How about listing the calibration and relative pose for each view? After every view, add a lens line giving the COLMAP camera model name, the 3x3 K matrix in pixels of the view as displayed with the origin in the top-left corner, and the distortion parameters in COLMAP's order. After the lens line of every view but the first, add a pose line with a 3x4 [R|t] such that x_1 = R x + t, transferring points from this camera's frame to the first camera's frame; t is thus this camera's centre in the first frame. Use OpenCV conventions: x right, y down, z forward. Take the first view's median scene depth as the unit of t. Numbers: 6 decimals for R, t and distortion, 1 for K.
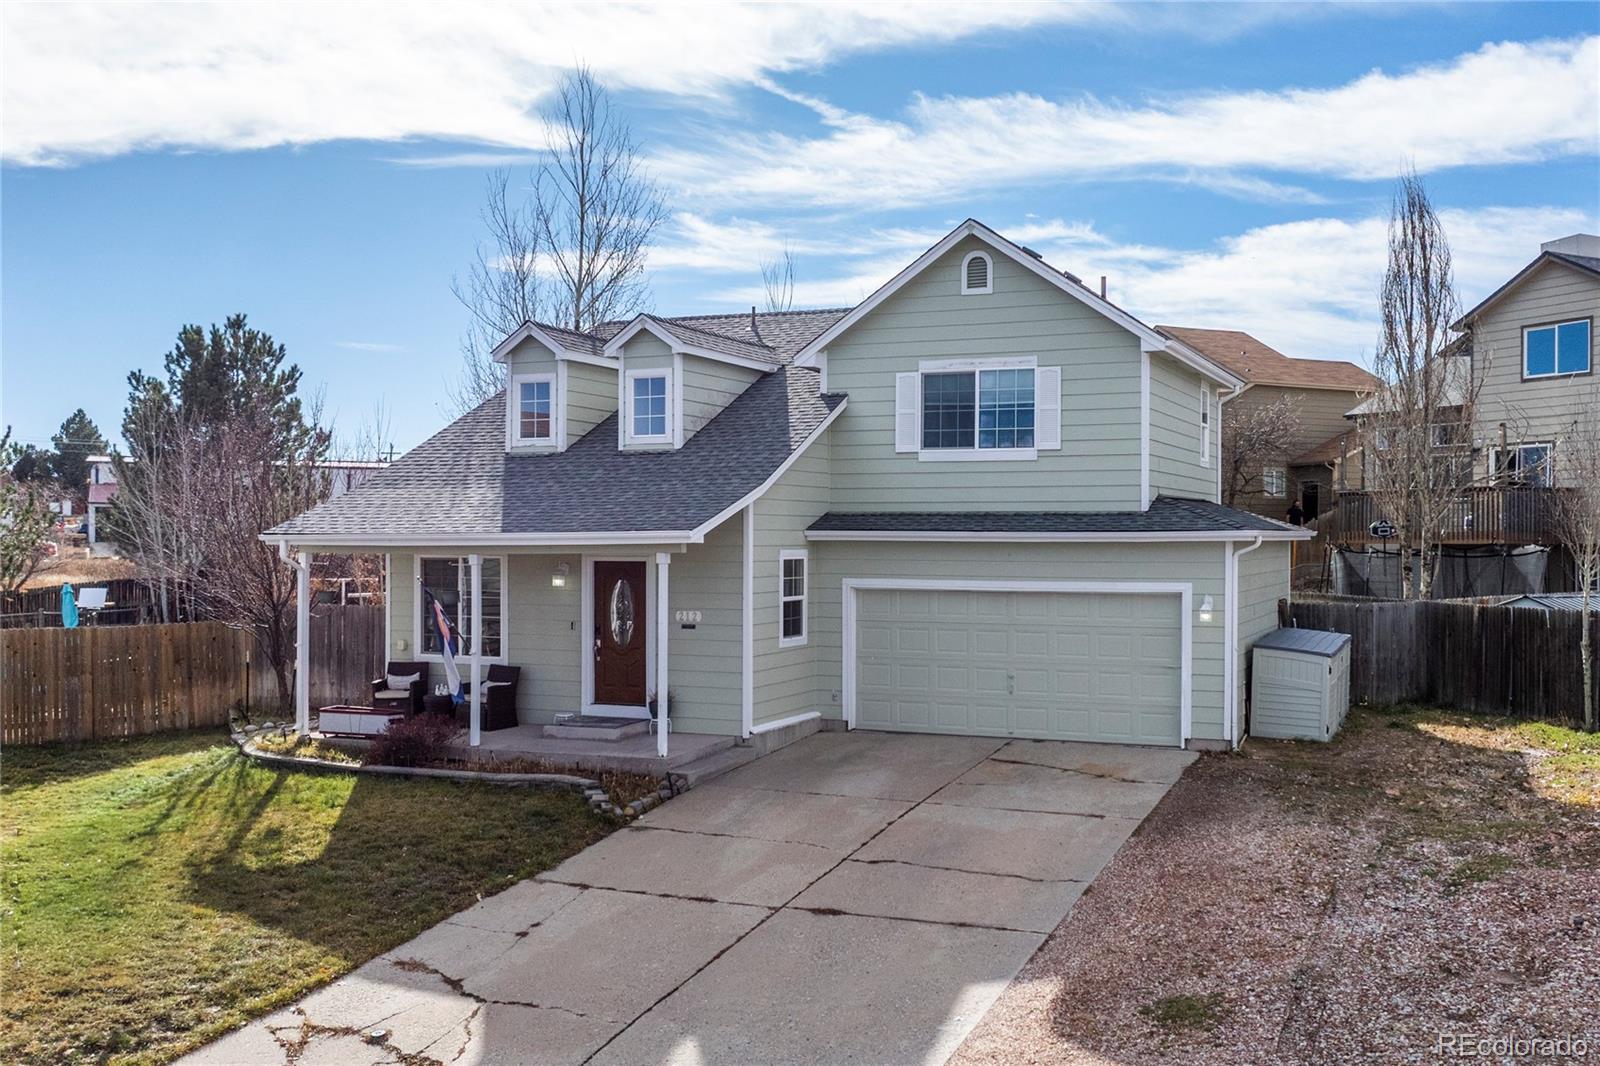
lens RADIAL K [[1509.3, 0, 878.6], [0, 1509.3, 532.9], [0, 0, 1]] dist [-0.009765, -0.009464]
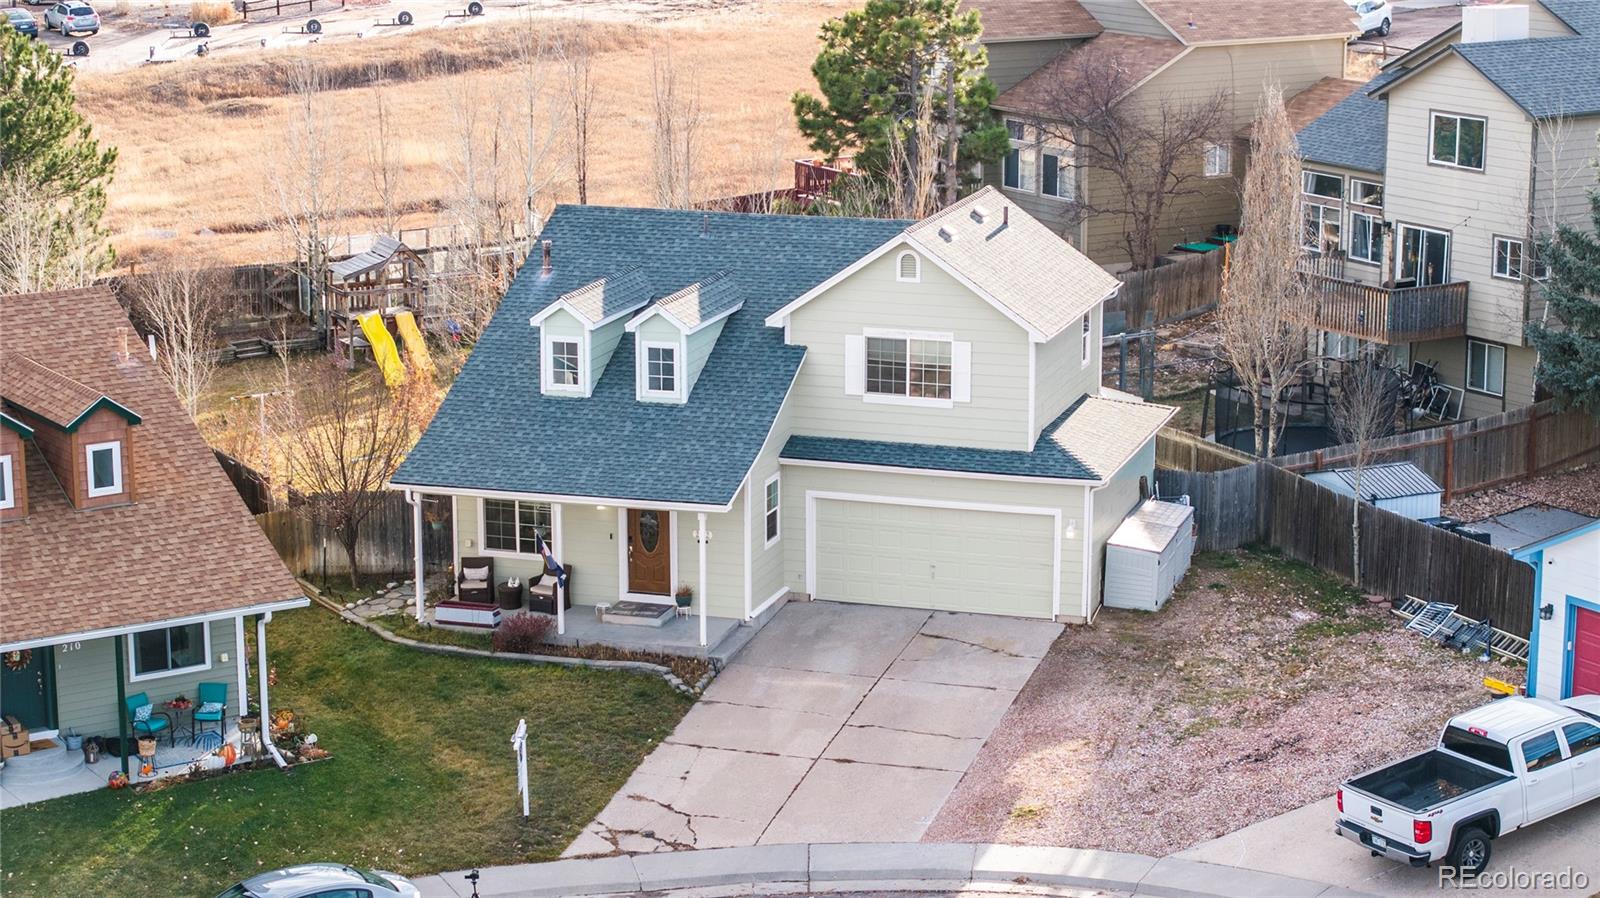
lens RADIAL K [[3157.3, 0, 800.0], [0, 3157.3, 449.0], [0, 0, 1]] dist [-0.081540, 0.308237]
pose [[0.997332, -0.019866, 0.070242, -0.231776], [0.003942, 0.975510, 0.219918, -0.639005], [-0.072890, -0.219054, 0.972986, -1.756878]]
